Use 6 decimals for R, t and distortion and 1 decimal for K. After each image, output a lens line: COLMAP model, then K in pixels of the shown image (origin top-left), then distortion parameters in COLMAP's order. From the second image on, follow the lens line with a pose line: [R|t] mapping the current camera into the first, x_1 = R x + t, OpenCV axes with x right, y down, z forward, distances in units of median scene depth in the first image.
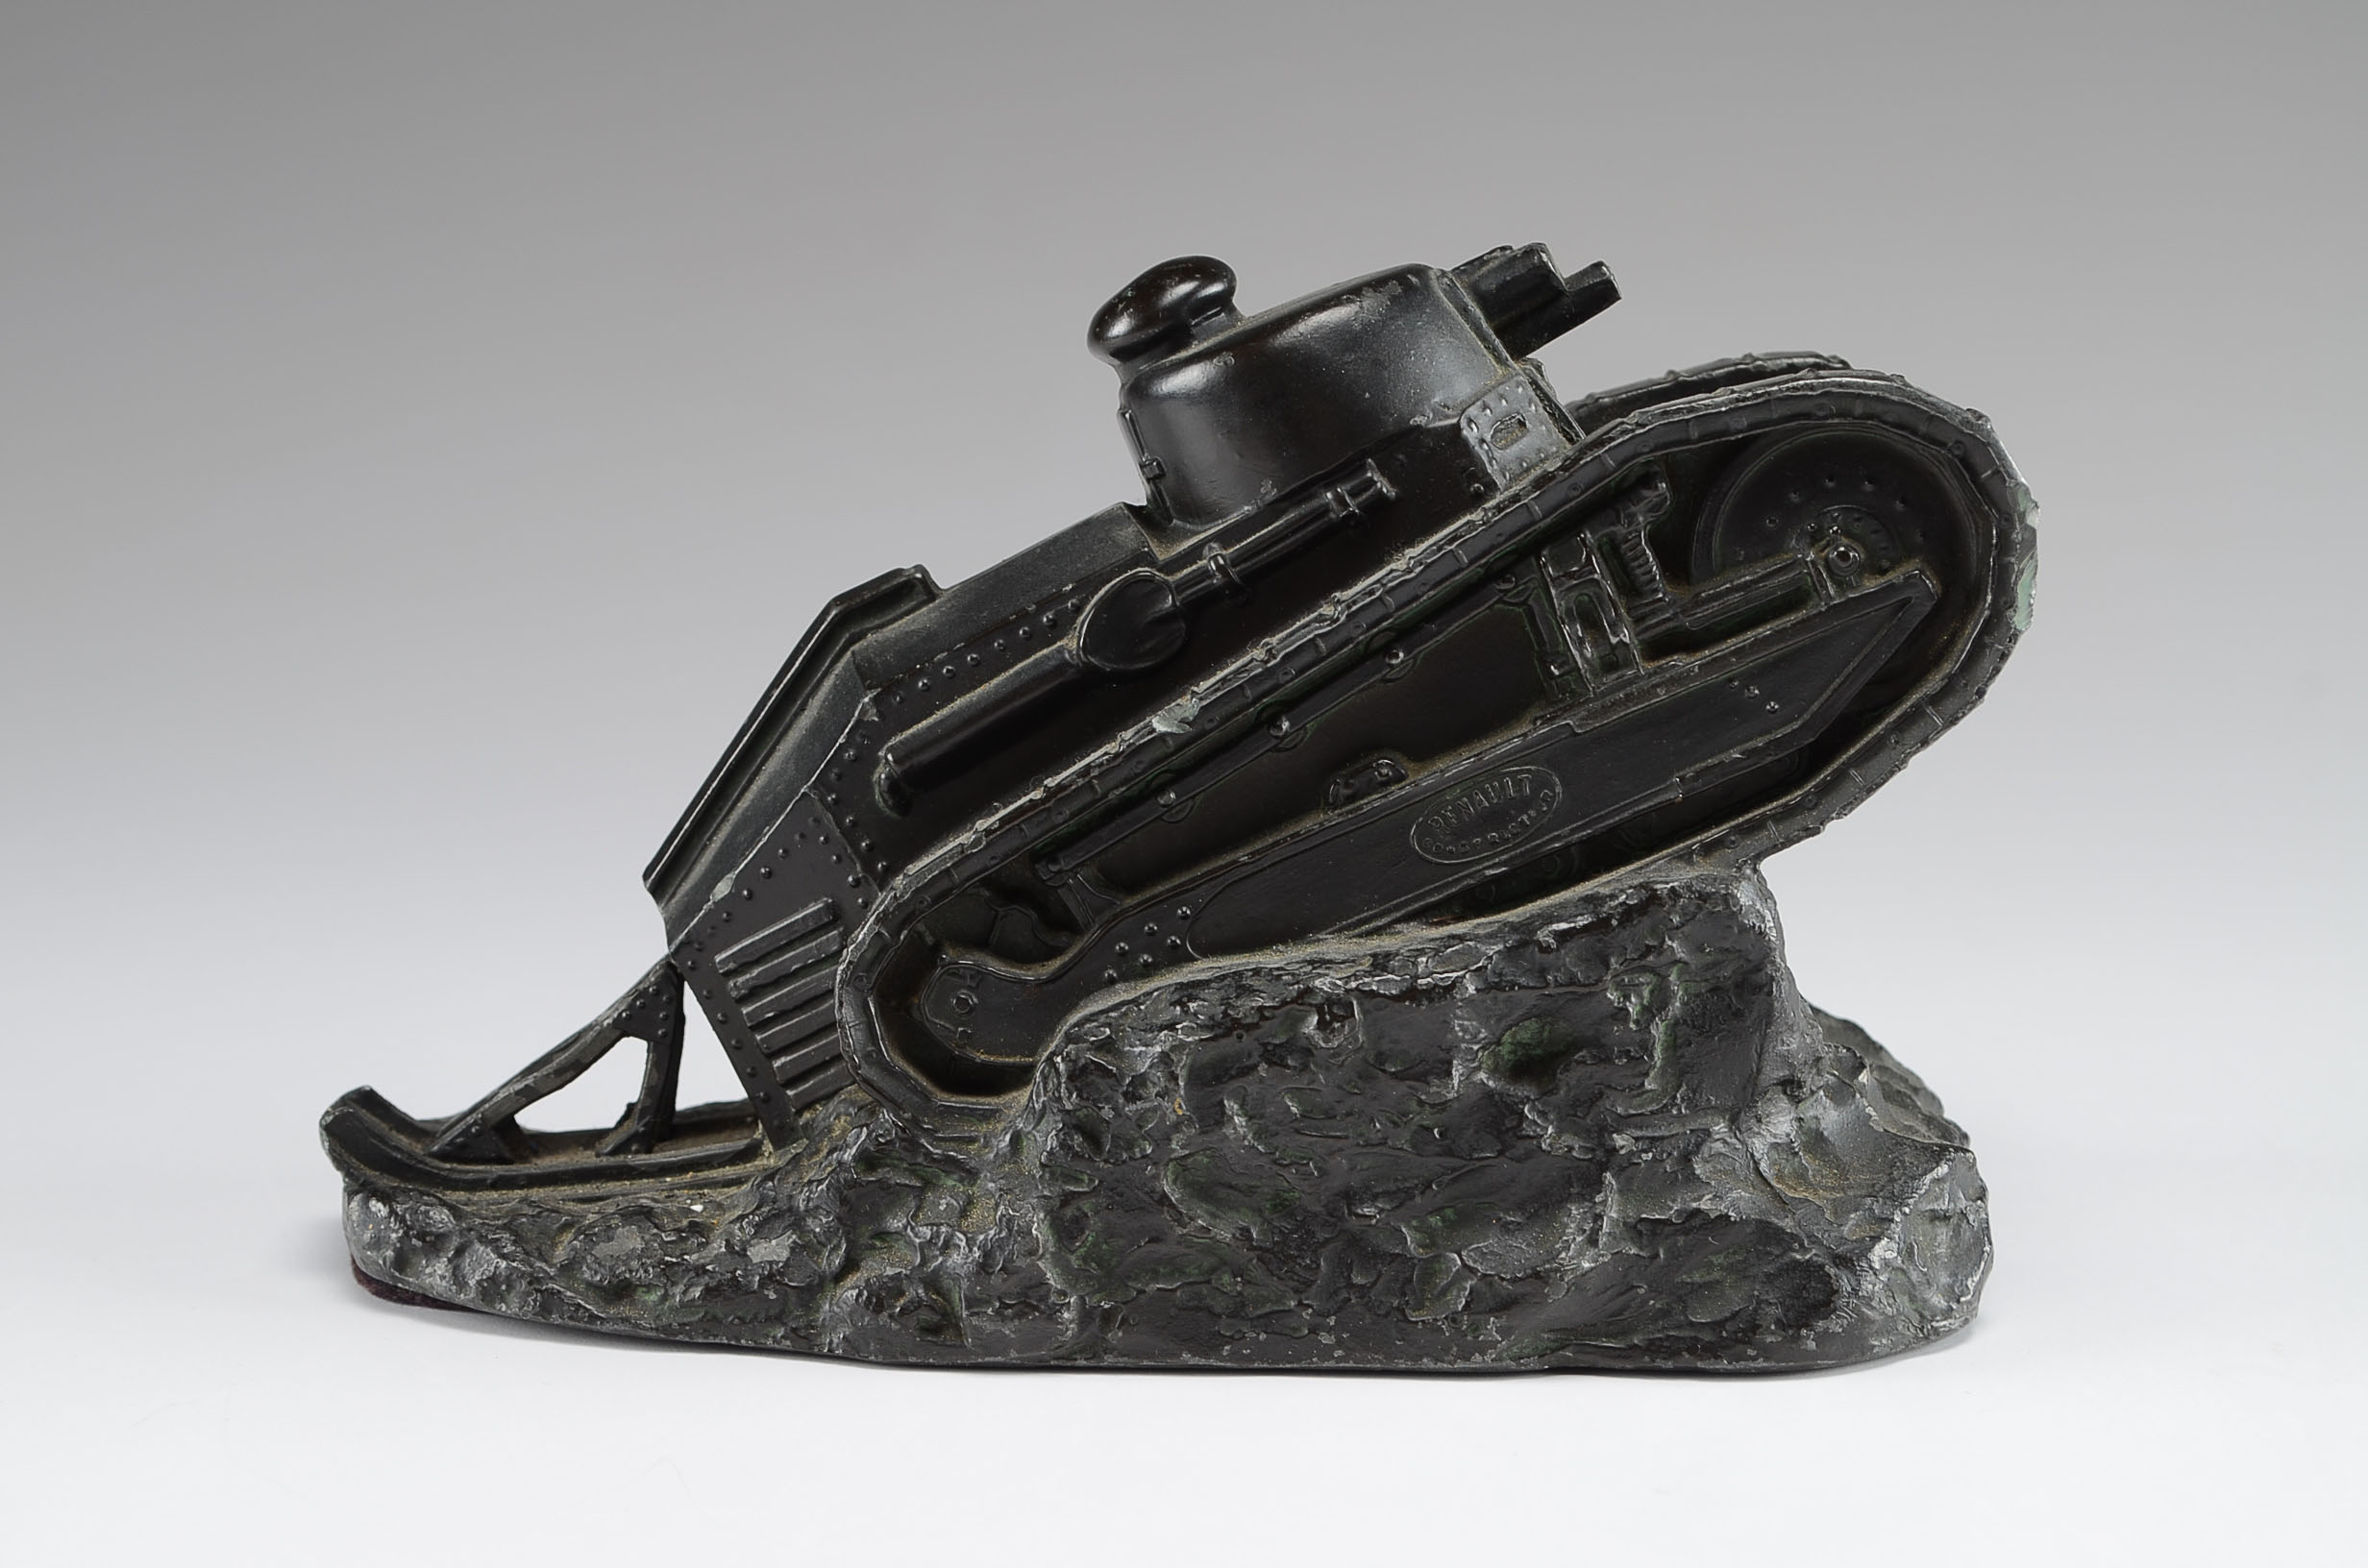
lens RADIAL K [[5564.2, 0, 1184.0], [0, 5564.2, 784.0], [0, 0, 1]] dist [0.020772, -0.000641]
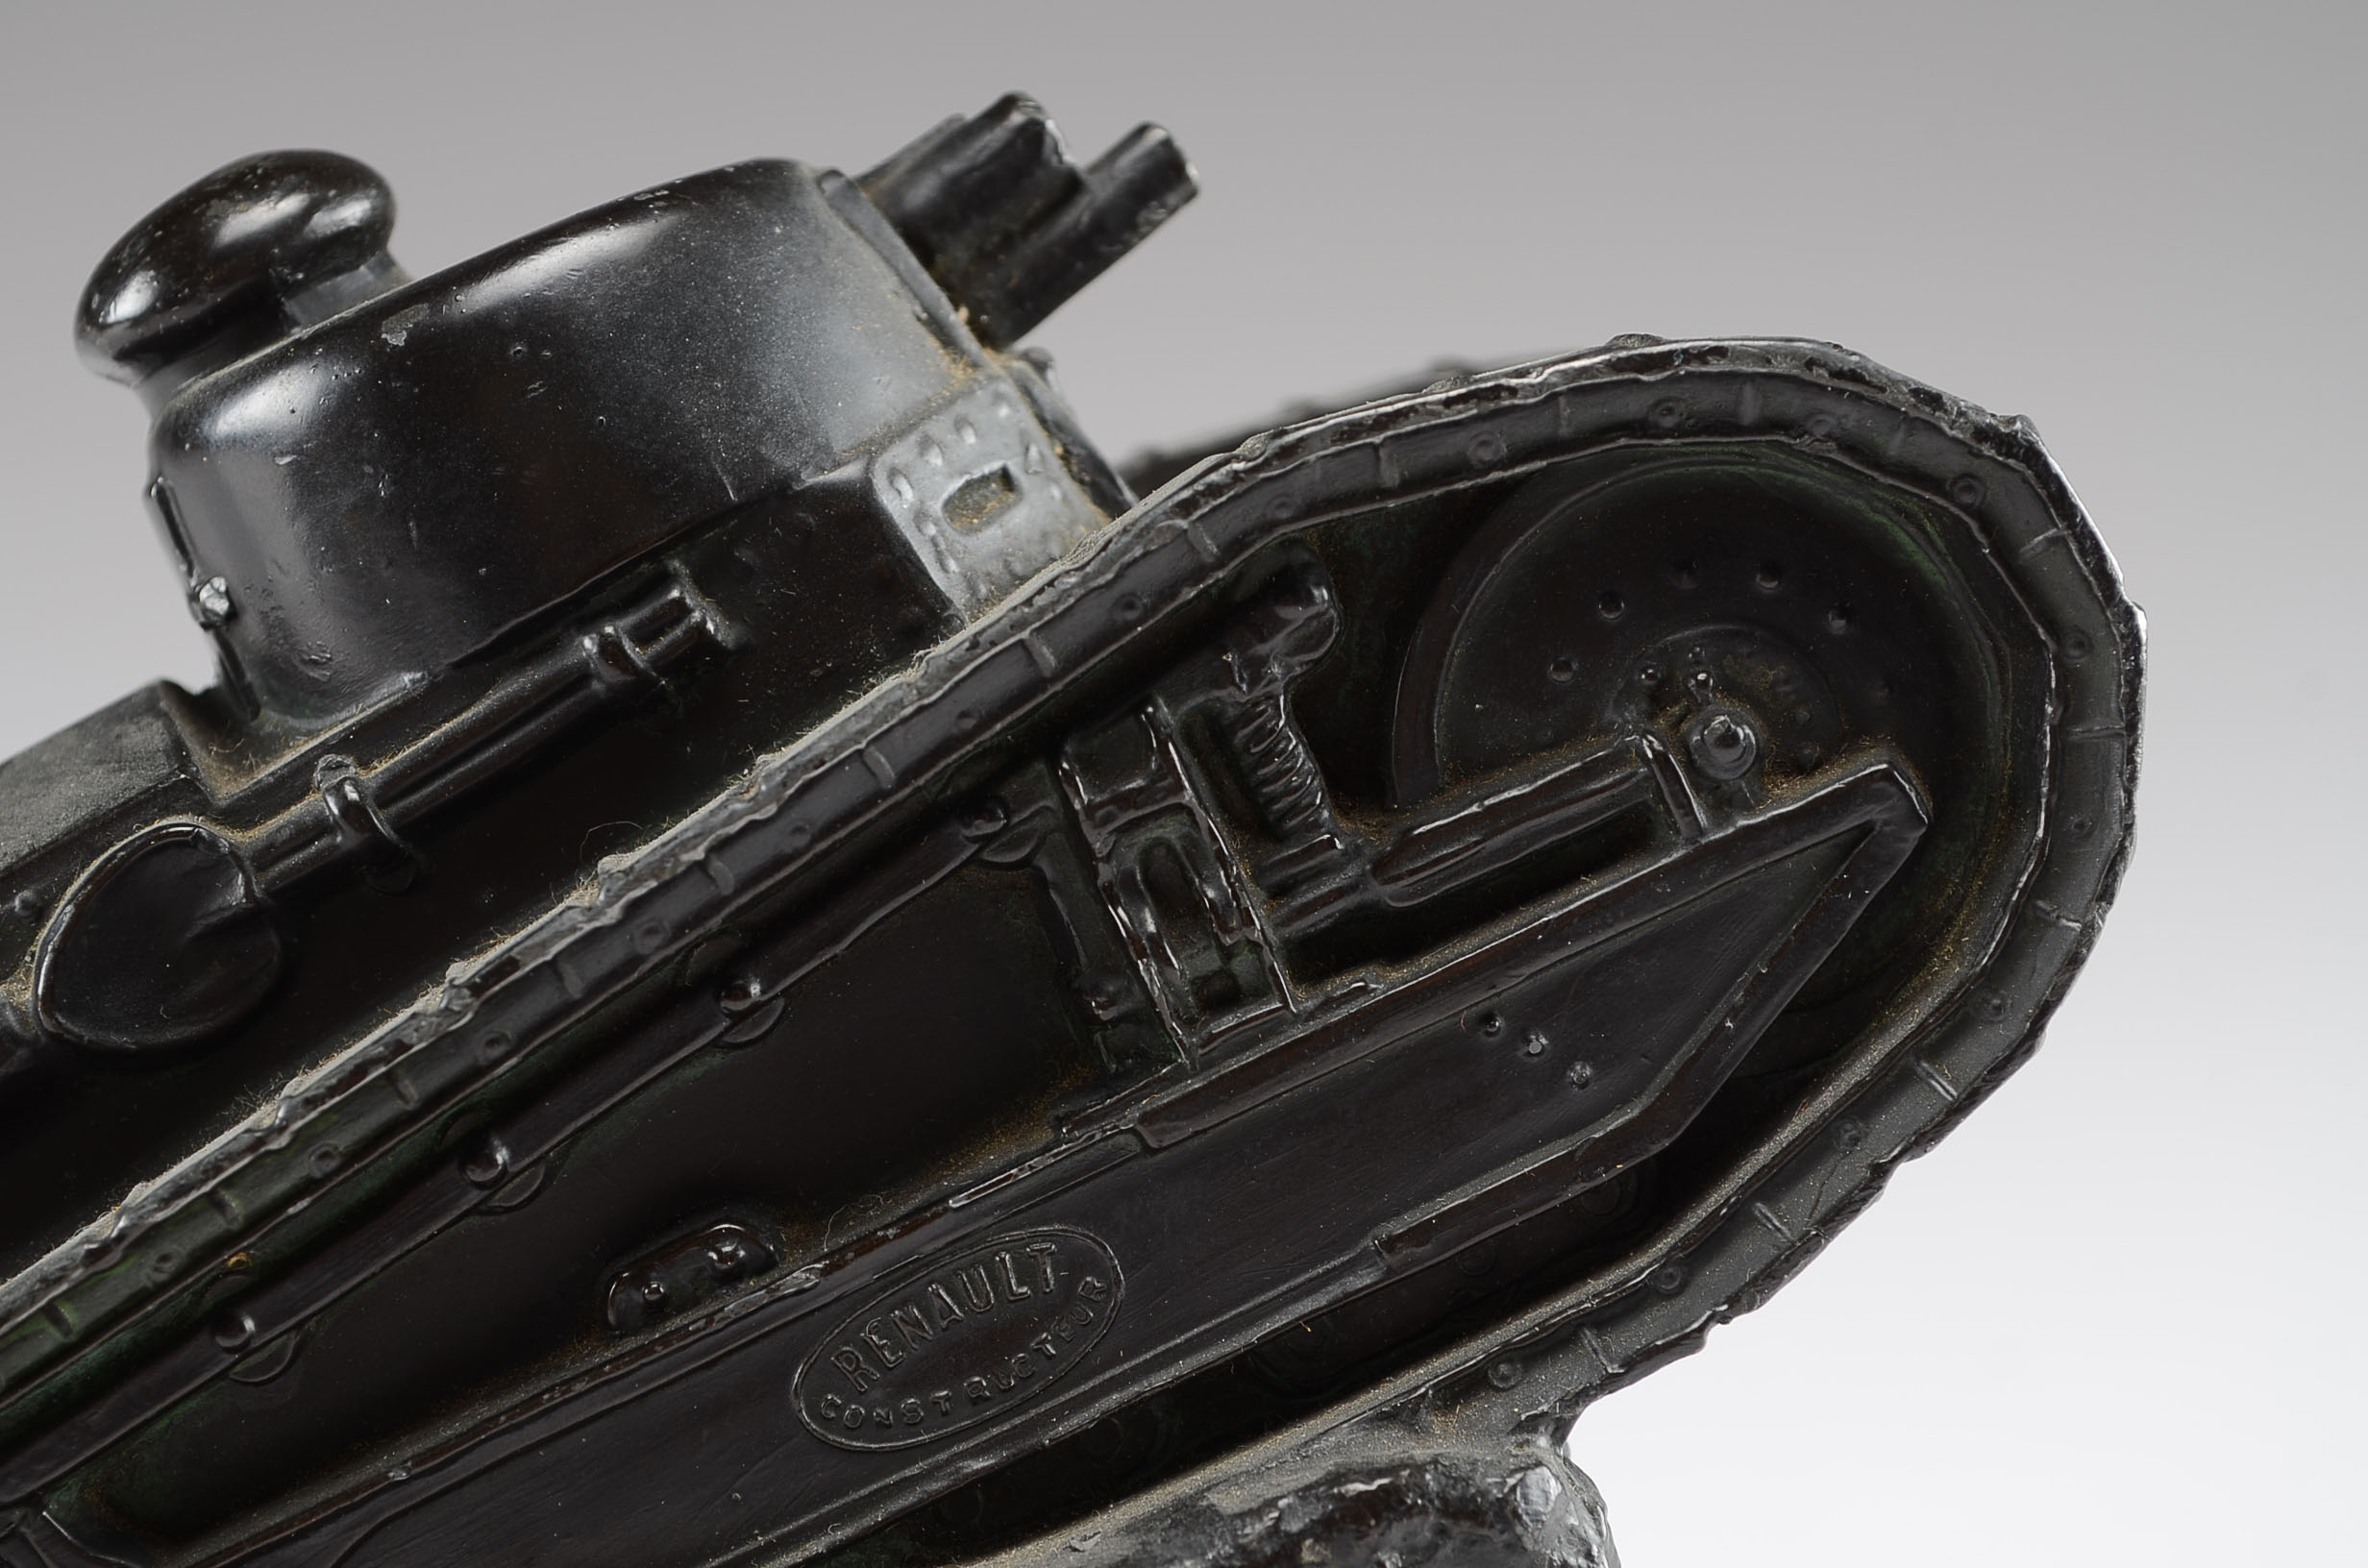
lens RADIAL K [[5279.4, 0, 1184.0], [0, 5279.4, 784.0], [0, 0, 1]] dist [-0.043979, -0.220685]
pose [[0.995466, -0.032851, 0.089263, 0.035931], [0.037653, 0.997902, -0.052658, -0.016057], [-0.087346, 0.055780, 0.994615, 0.573832]]
